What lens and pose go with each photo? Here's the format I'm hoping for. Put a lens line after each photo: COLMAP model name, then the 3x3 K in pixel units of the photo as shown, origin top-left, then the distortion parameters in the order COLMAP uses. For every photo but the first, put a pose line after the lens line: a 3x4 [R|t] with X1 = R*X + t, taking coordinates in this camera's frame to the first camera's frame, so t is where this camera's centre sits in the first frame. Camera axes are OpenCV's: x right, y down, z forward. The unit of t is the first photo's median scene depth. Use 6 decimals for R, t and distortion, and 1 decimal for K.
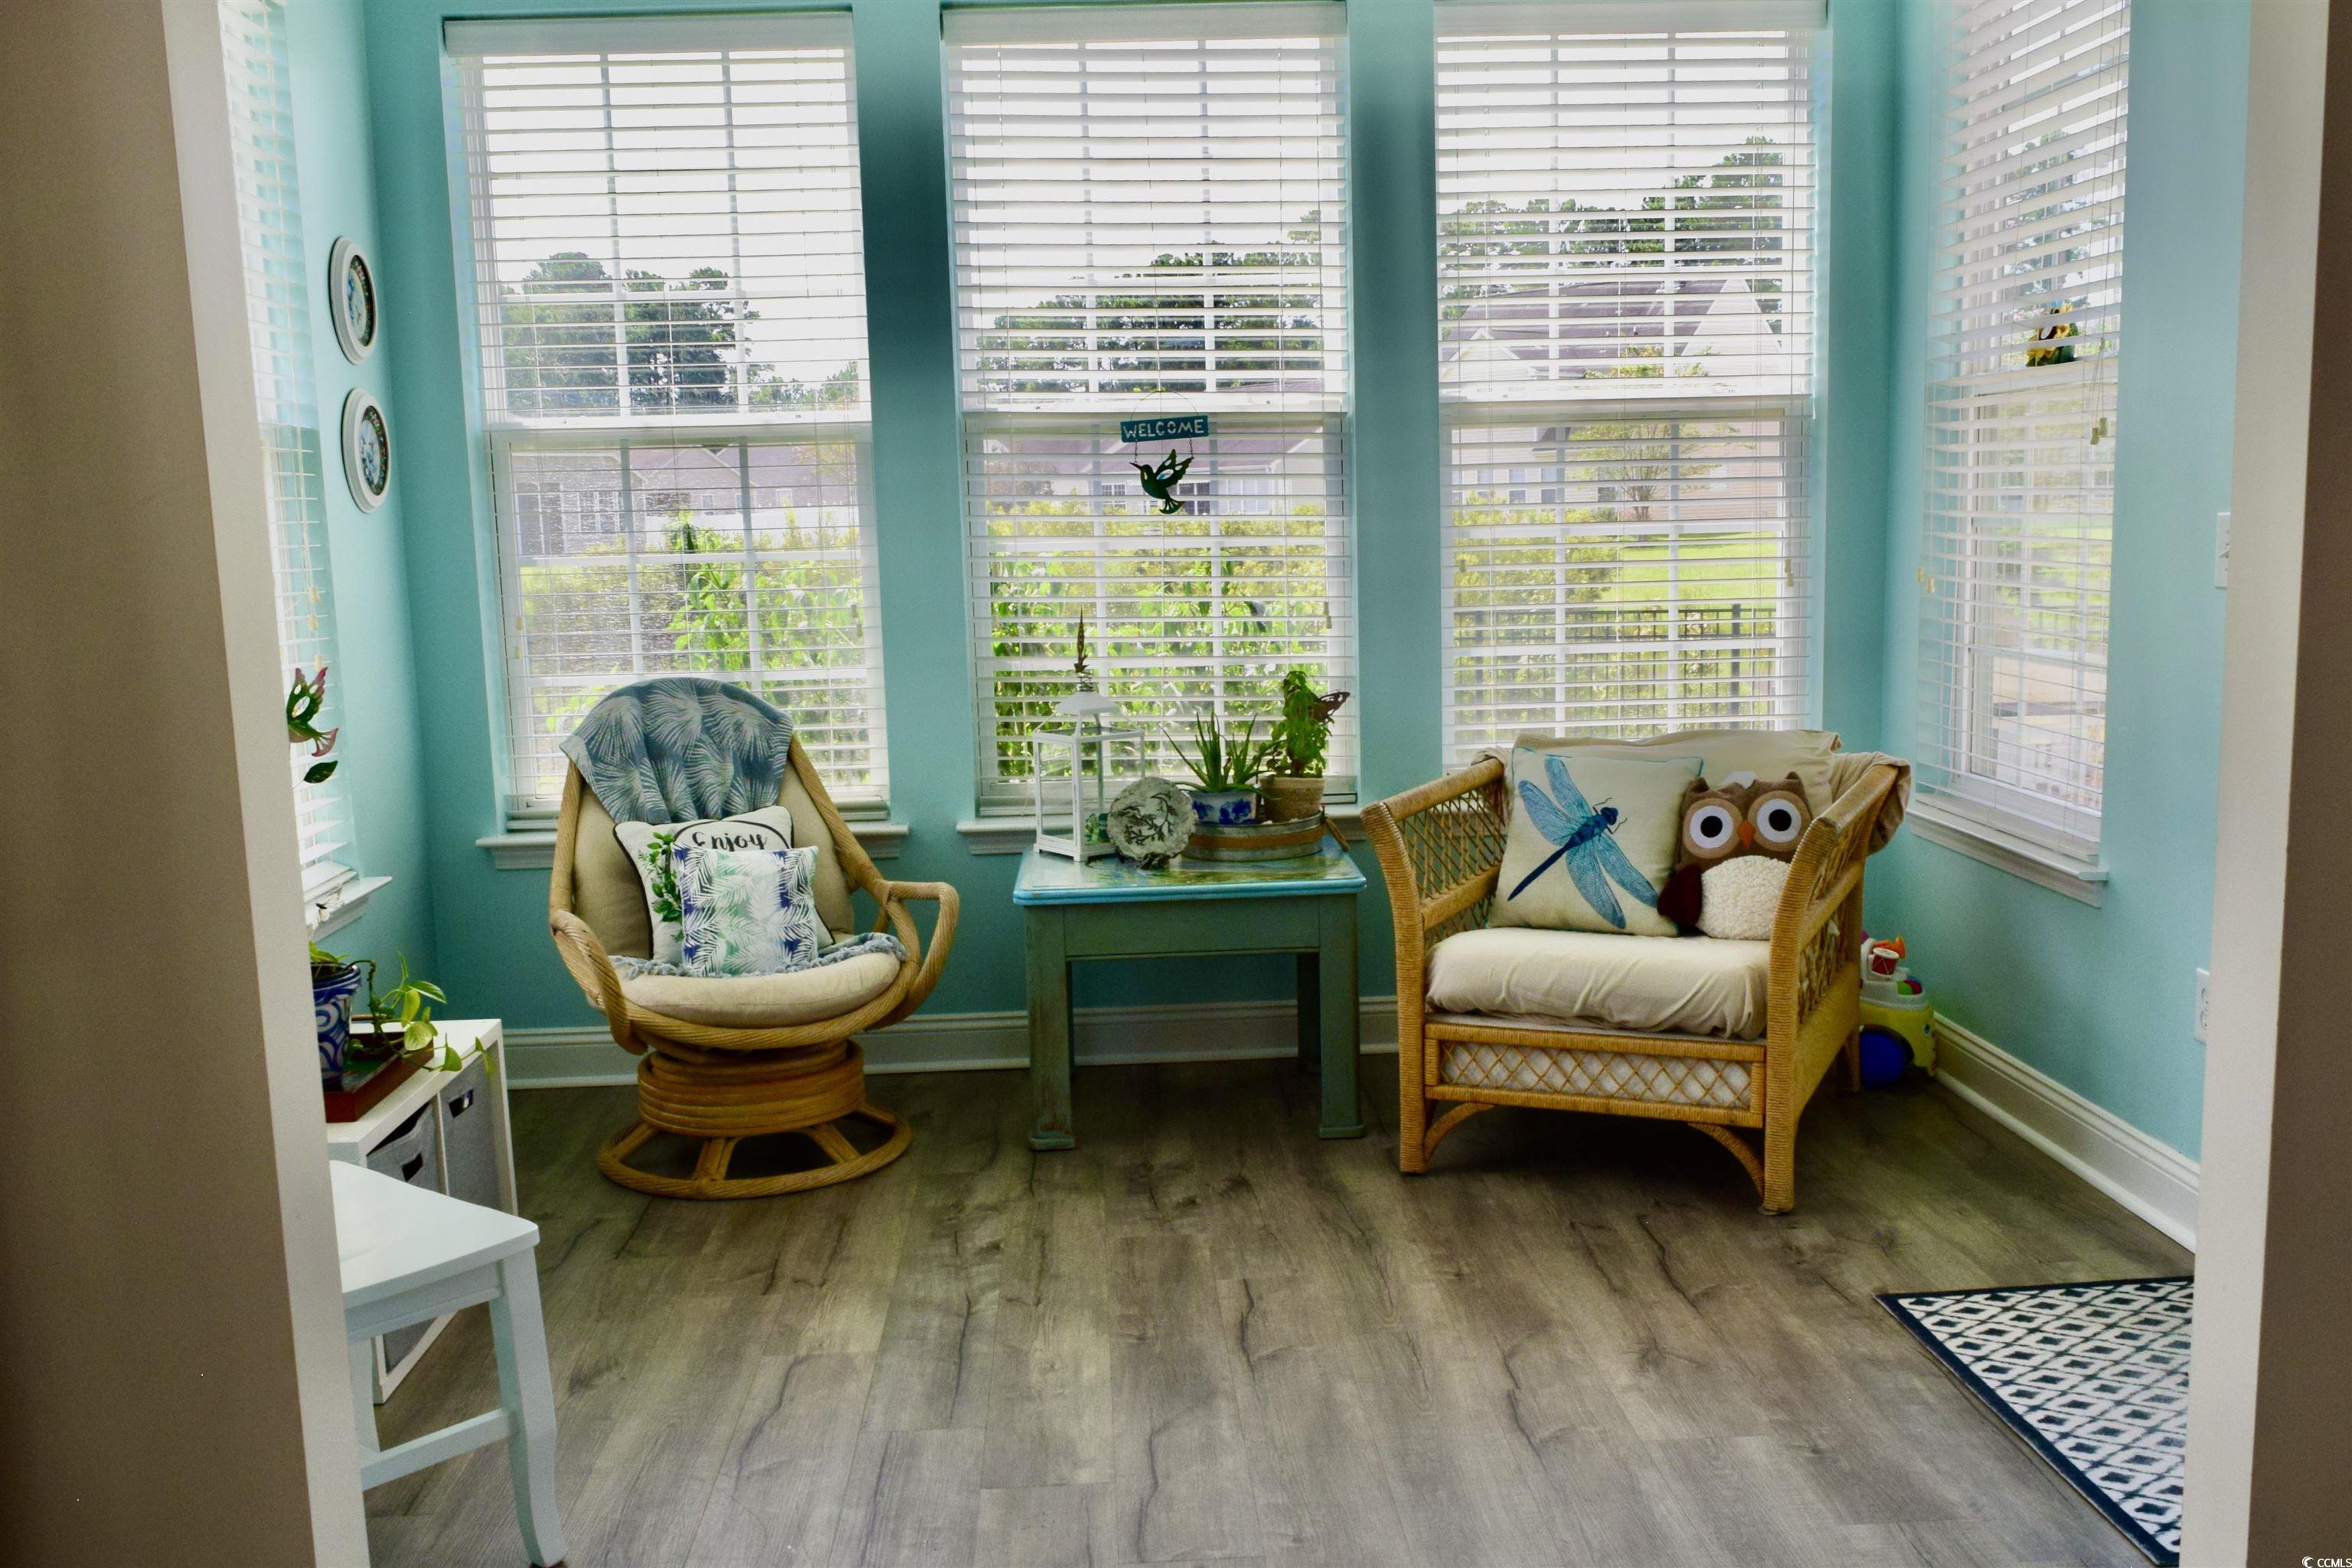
lens RADIAL K [[2088.4, 0, 1193.5], [0, 2088.4, 797.7], [0, 0, 1]] dist [-0.007965, -0.018309]
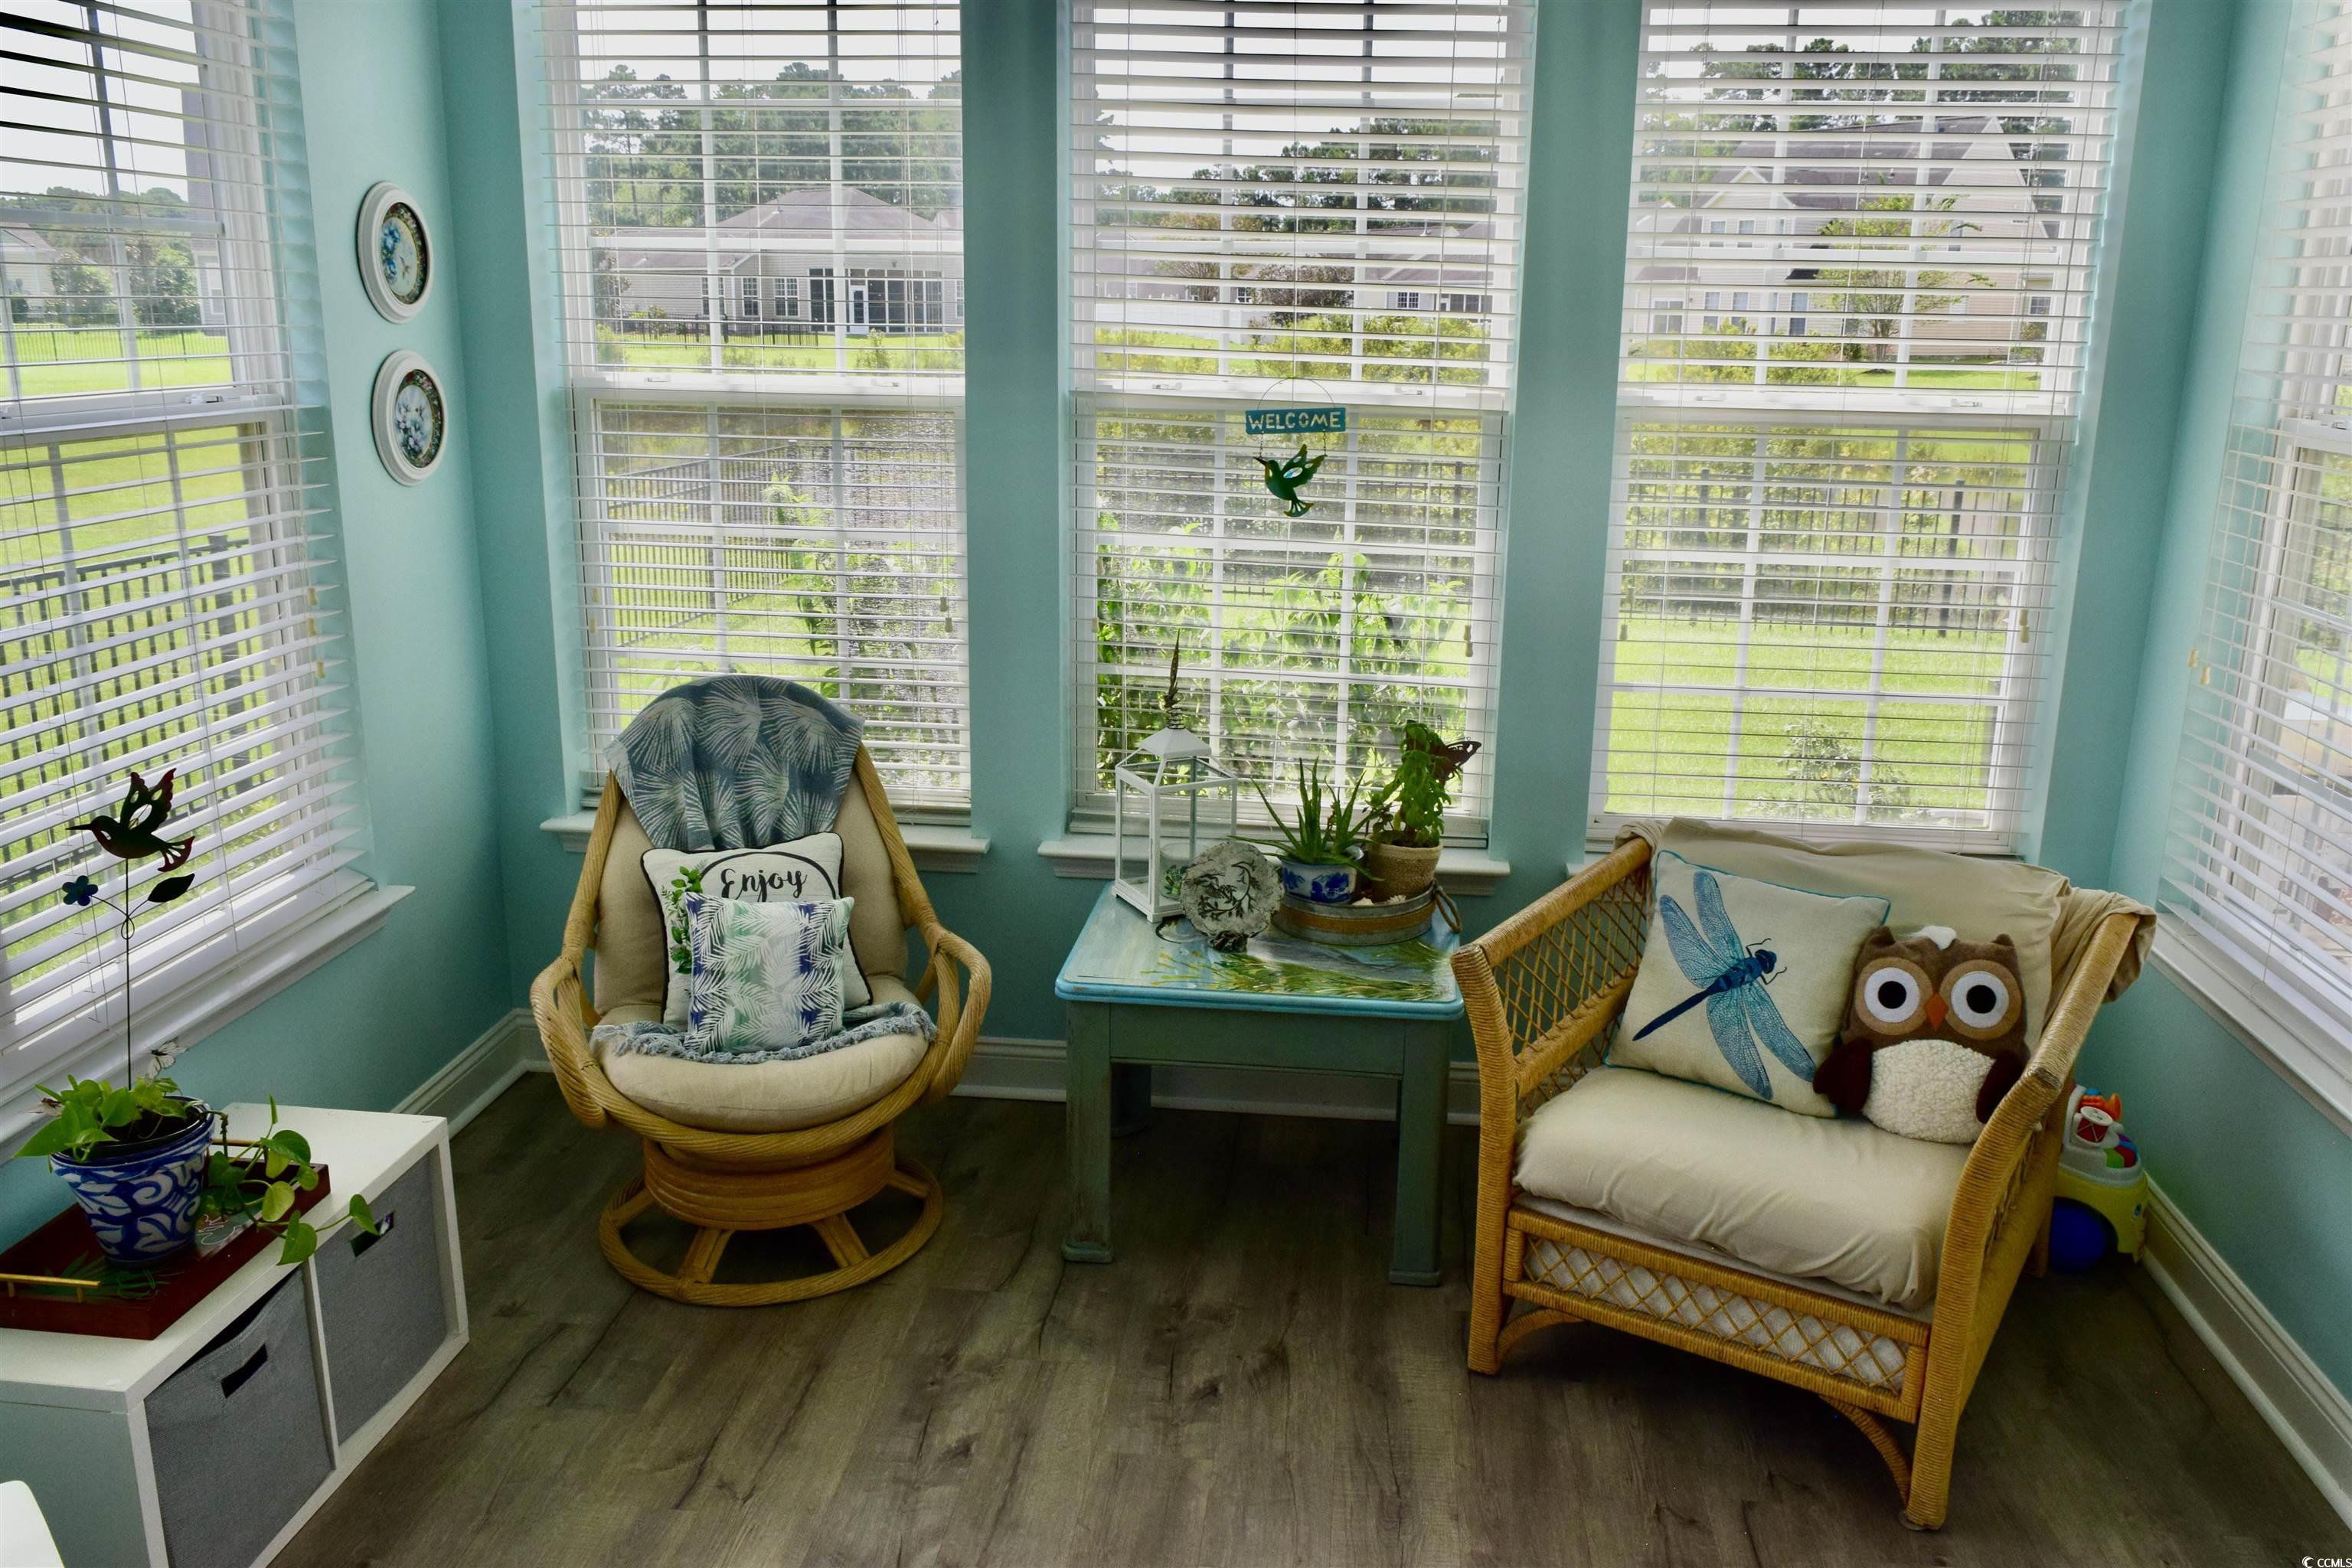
lens RADIAL K [[1836.9, 0, 1163.7], [0, 1836.9, 768.4], [0, 0, 1]] dist [-0.023036, 0.016583]
pose [[0.987015, 0.077481, -0.140705, 0.058148], [-0.063726, 0.992968, 0.099770, -0.118999], [0.147446, -0.089508, 0.985012, 0.248778]]
